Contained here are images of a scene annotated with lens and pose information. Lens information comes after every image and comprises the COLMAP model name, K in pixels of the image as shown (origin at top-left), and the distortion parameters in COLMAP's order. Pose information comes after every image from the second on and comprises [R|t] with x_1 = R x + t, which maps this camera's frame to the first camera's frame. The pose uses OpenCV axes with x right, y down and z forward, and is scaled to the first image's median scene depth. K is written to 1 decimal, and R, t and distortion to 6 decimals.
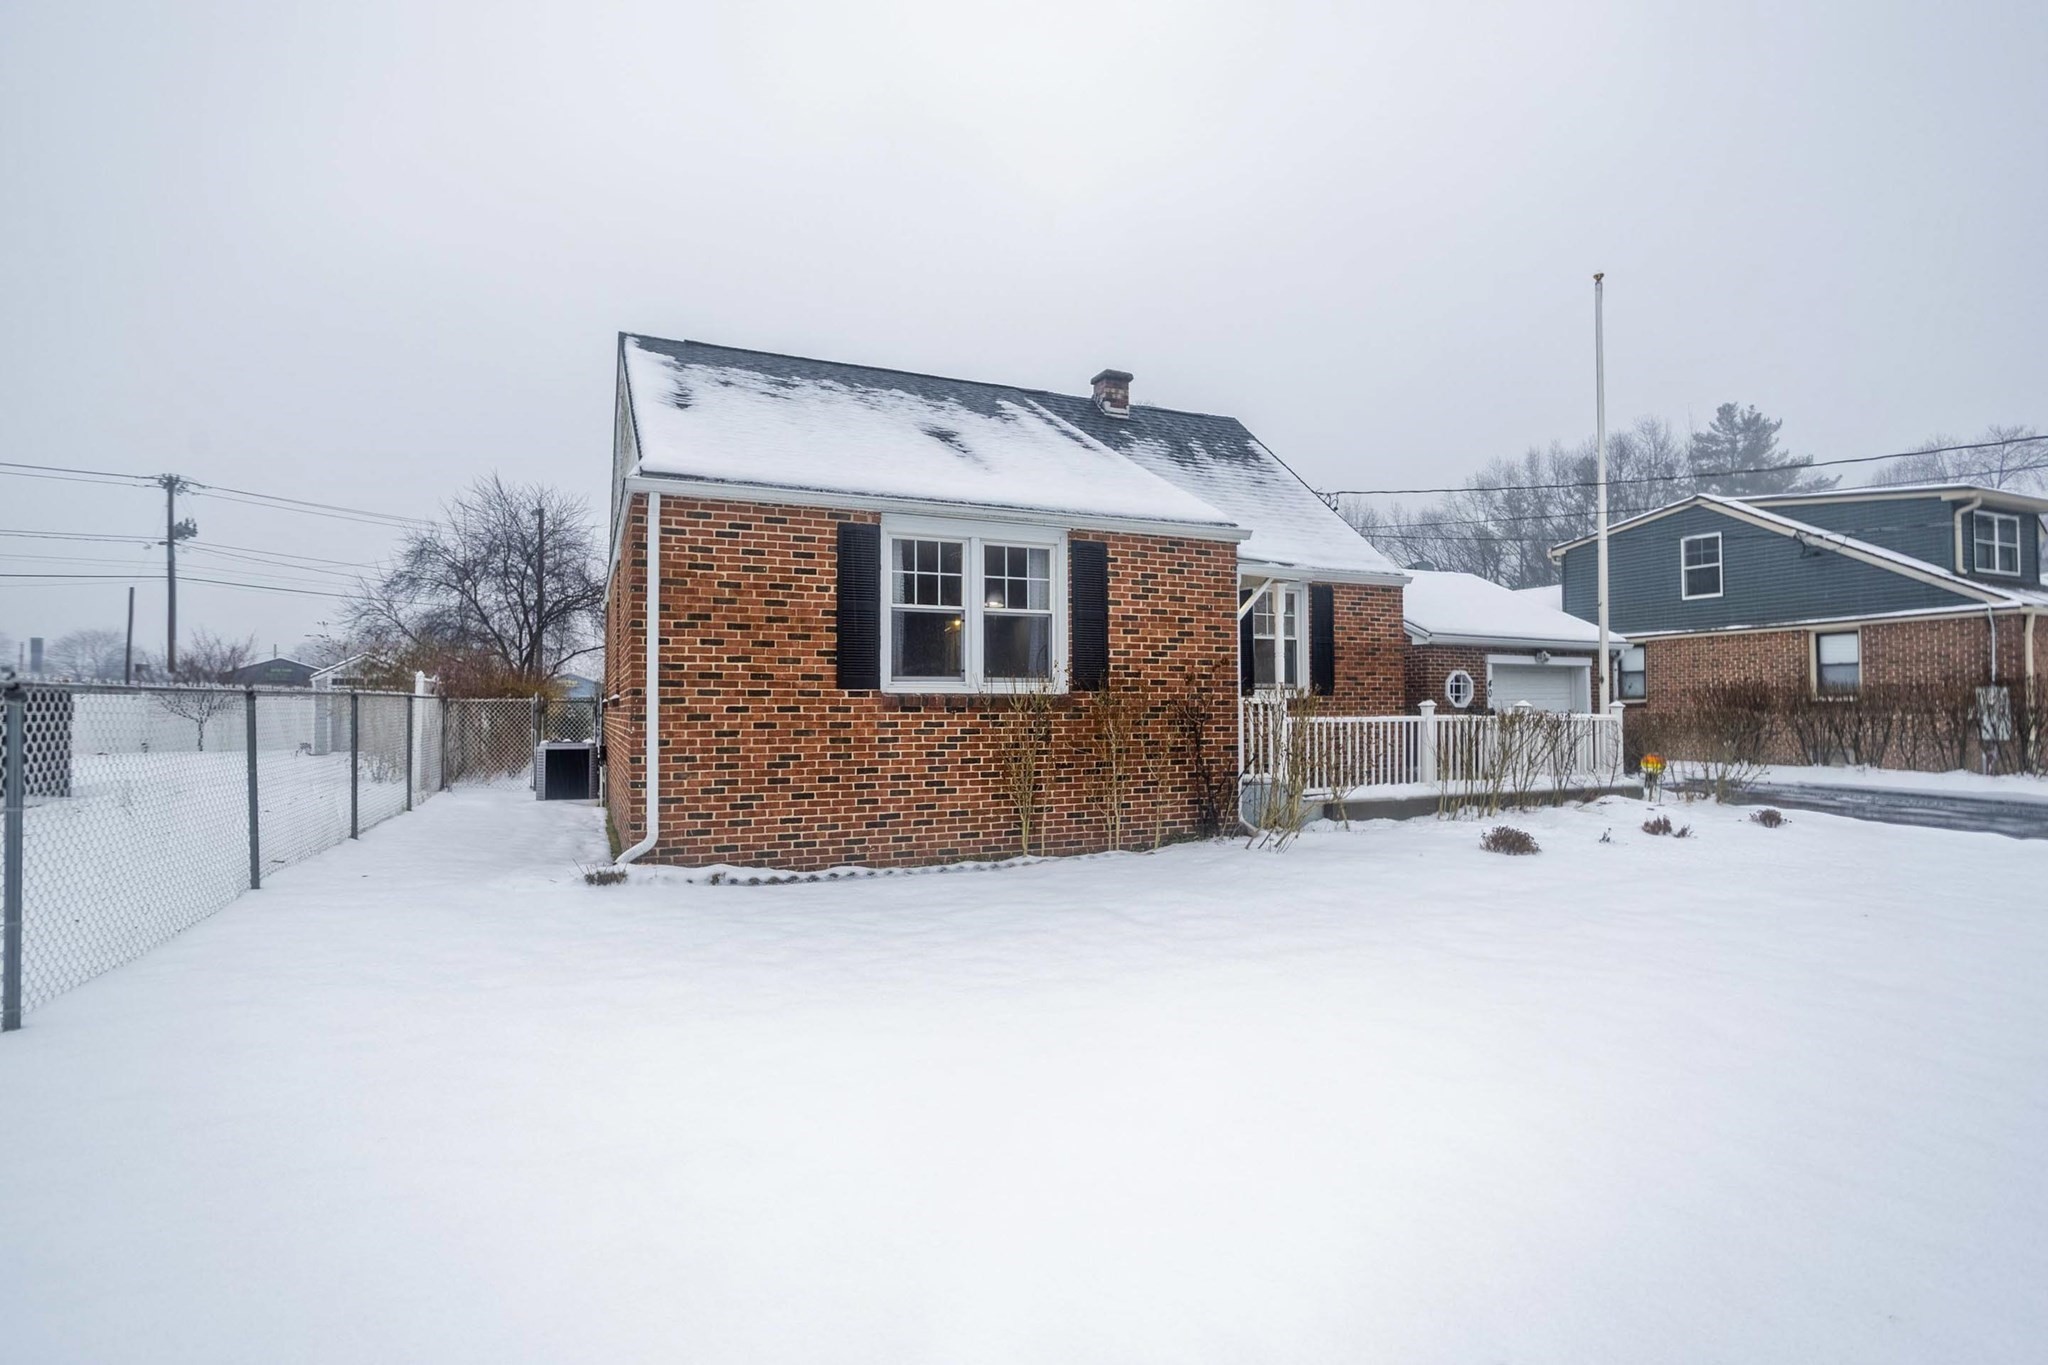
lens RADIAL K [[999.2, 0, 1033.6], [0, 999.2, 665.3], [0, 0, 1]] dist [-0.035304, 0.030465]
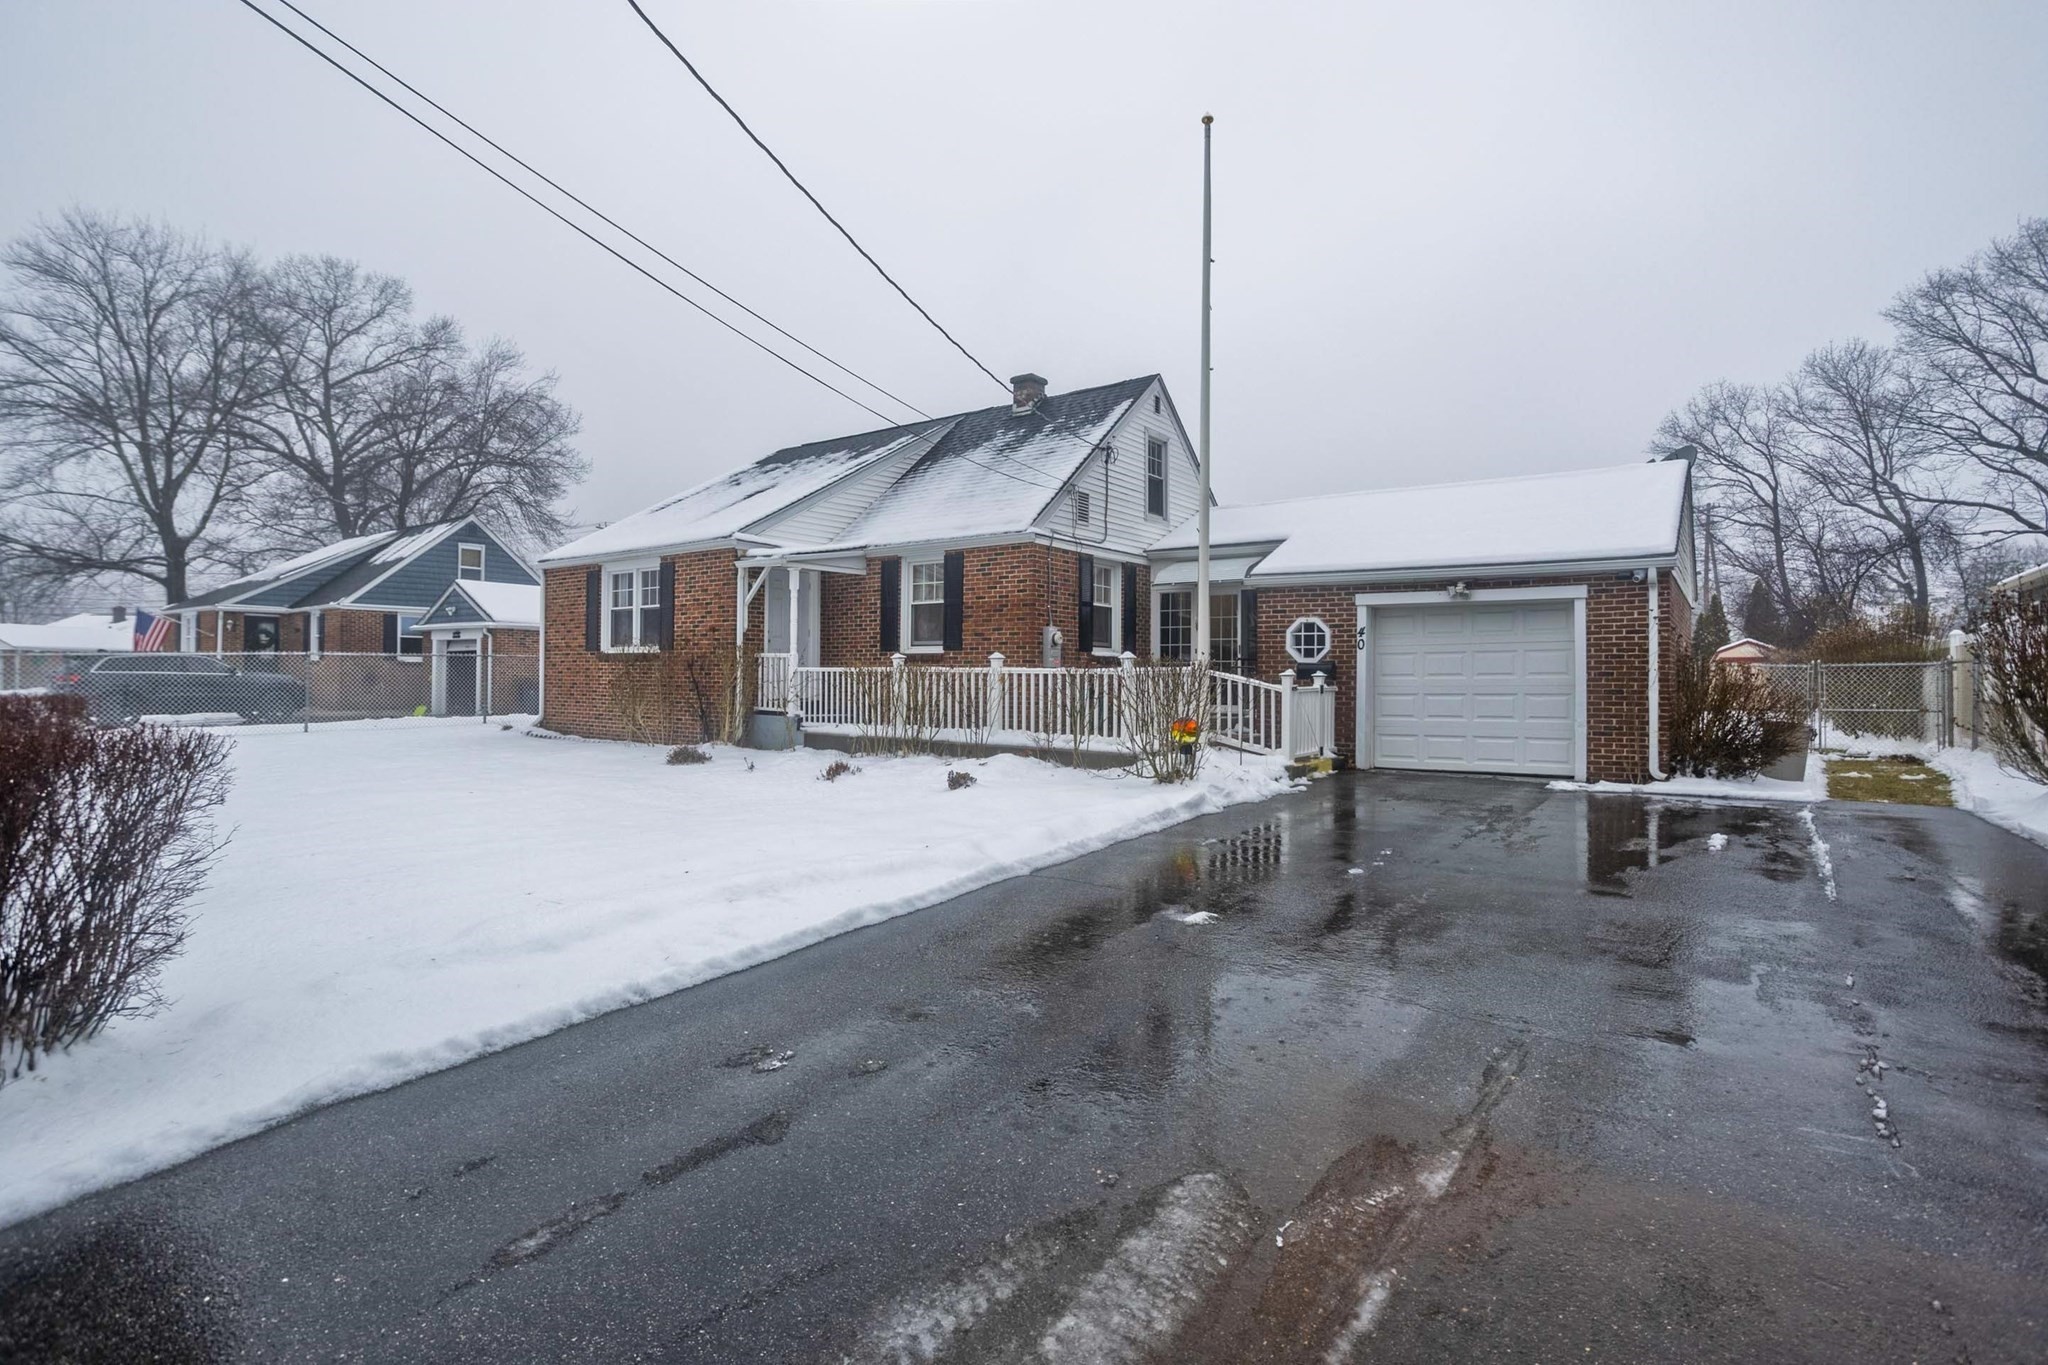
lens RADIAL K [[975.3, 0, 1028.1], [0, 975.3, 676.2], [0, 0, 1]] dist [-0.063165, 0.051108]
pose [[0.486182, 0.003757, -0.873850, 1.415583], [0.029688, 0.999342, 0.020814, 0.042486], [0.873353, -0.036062, 0.485750, 0.579112]]
